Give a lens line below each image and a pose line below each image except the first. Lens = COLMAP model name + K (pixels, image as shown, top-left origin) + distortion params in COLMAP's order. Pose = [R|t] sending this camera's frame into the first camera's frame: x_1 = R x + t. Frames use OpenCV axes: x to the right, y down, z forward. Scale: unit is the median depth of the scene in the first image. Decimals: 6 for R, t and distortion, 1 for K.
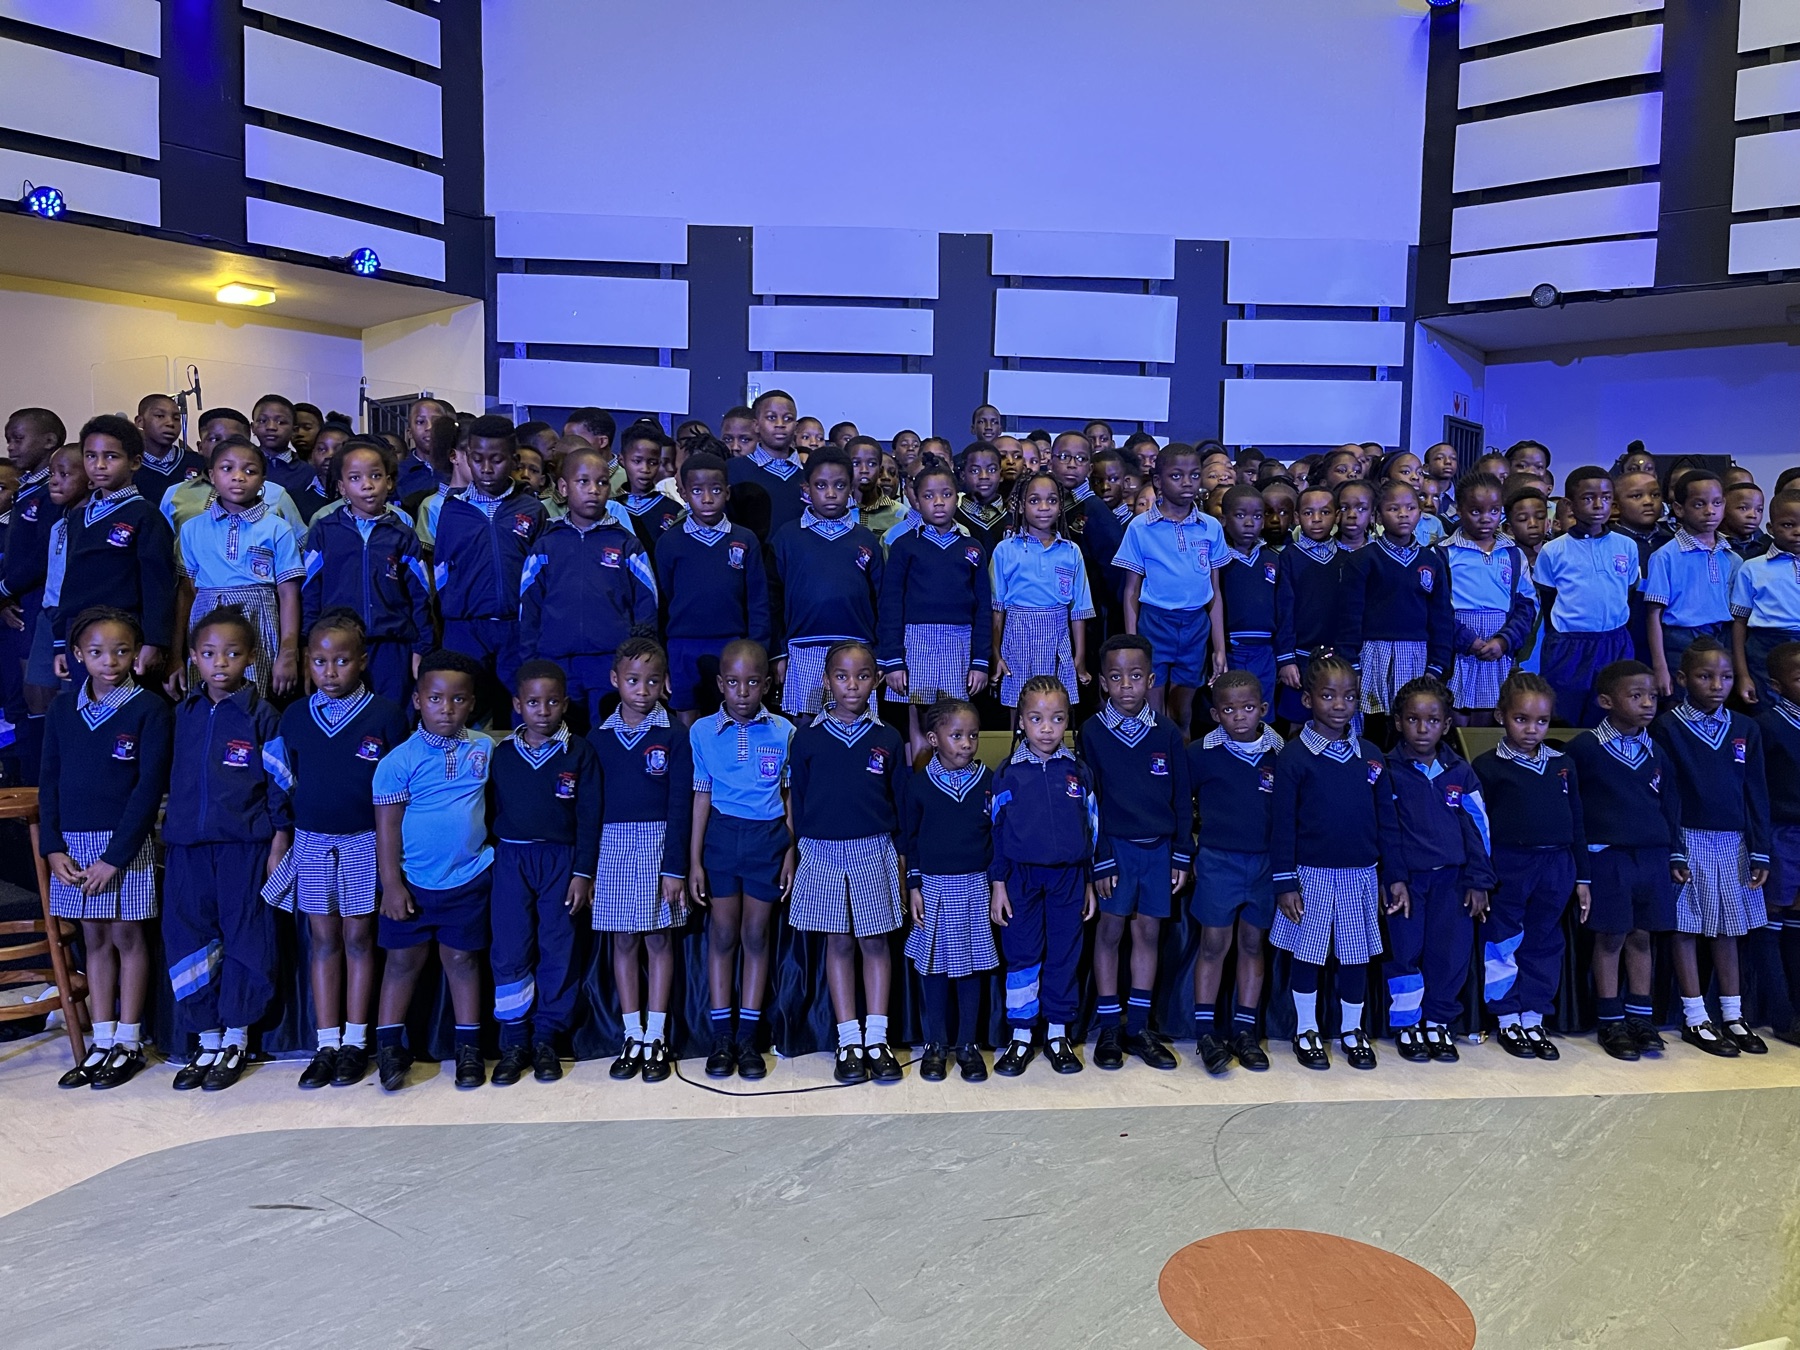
lens RADIAL K [[1404.9, 0, 899.7], [0, 1404.9, 620.8], [0, 0, 1]] dist [0.056105, -0.114426]
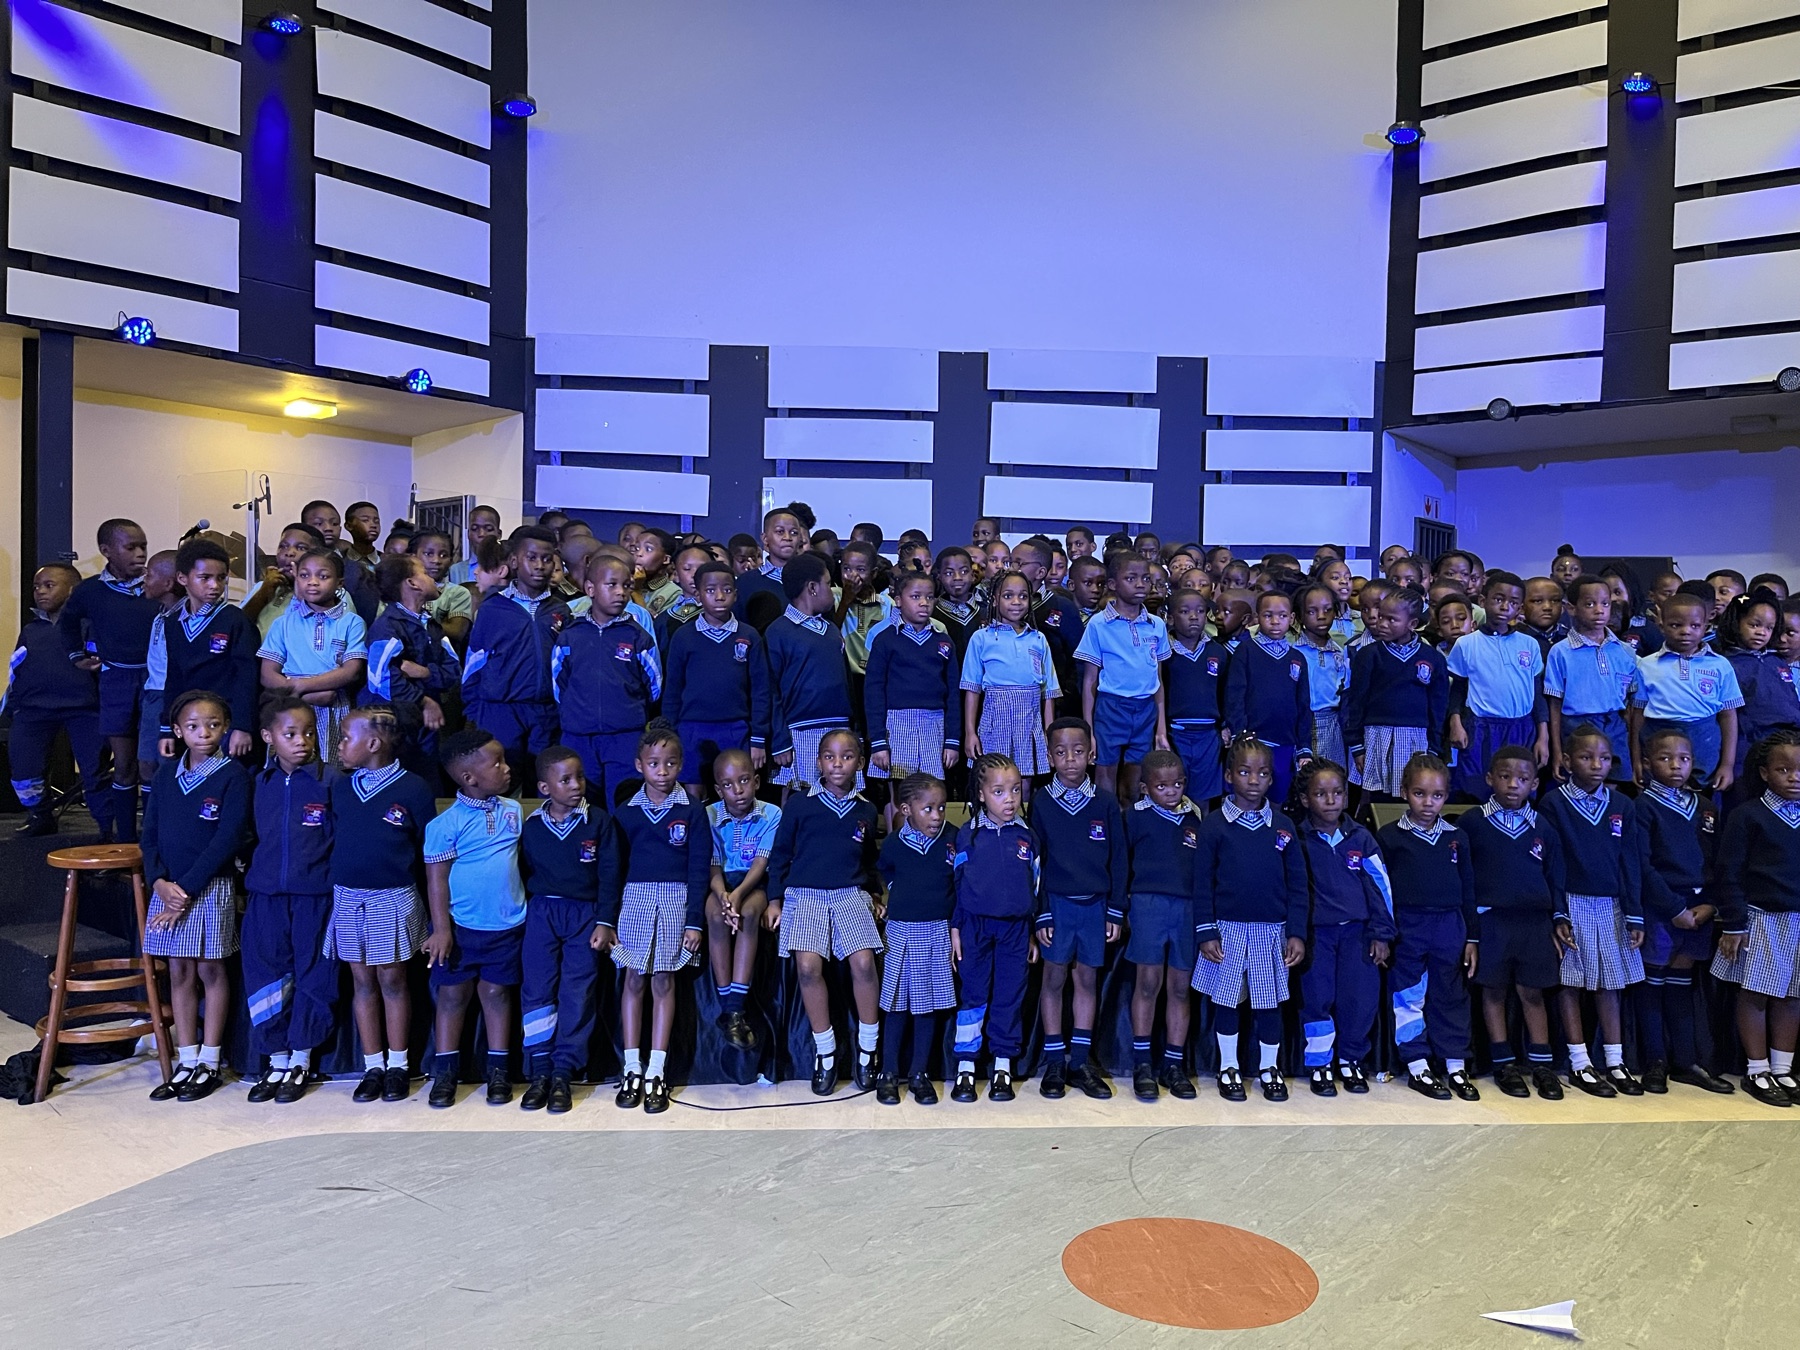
lens RADIAL K [[1404.9, 0, 899.7], [0, 1404.9, 620.8], [0, 0, 1]] dist [0.056105, -0.114426]
pose [[0.999778, 0.004201, -0.020646, 0.042915], [-0.005470, 0.998074, -0.061789, 0.001664], [0.020347, 0.061888, 0.997876, -0.158910]]
